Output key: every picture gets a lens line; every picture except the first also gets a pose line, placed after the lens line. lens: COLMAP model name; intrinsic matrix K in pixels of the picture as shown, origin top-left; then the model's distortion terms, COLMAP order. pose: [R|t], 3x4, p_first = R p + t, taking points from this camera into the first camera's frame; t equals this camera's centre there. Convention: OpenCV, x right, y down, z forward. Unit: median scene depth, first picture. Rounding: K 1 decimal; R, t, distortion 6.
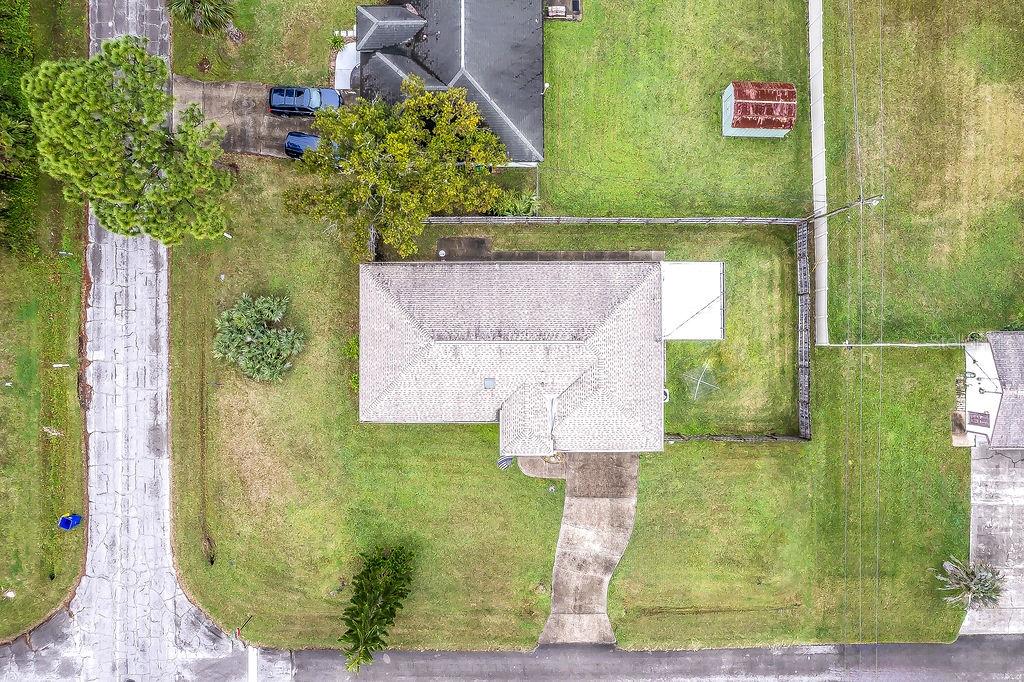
lens RADIAL K [[652.2, 0, 515.6], [0, 652.2, 344.0], [0, 0, 1]] dist [-0.064960, 0.047213]
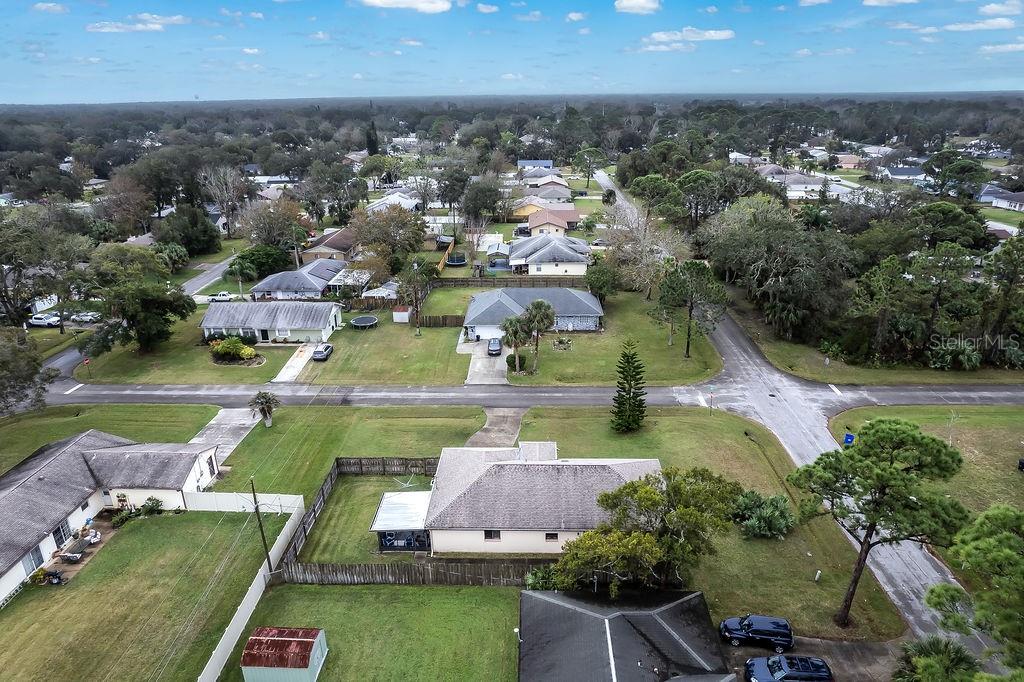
lens RADIAL K [[652.2, 0, 515.6], [0, 652.2, 344.0], [0, 0, 1]] dist [-0.064960, 0.047213]
pose [[-0.999453, 0.003612, 0.032878, 0.017394], [0.029485, -0.353144, 0.935104, -1.031986], [0.014988, 0.935562, 0.352844, 0.261133]]
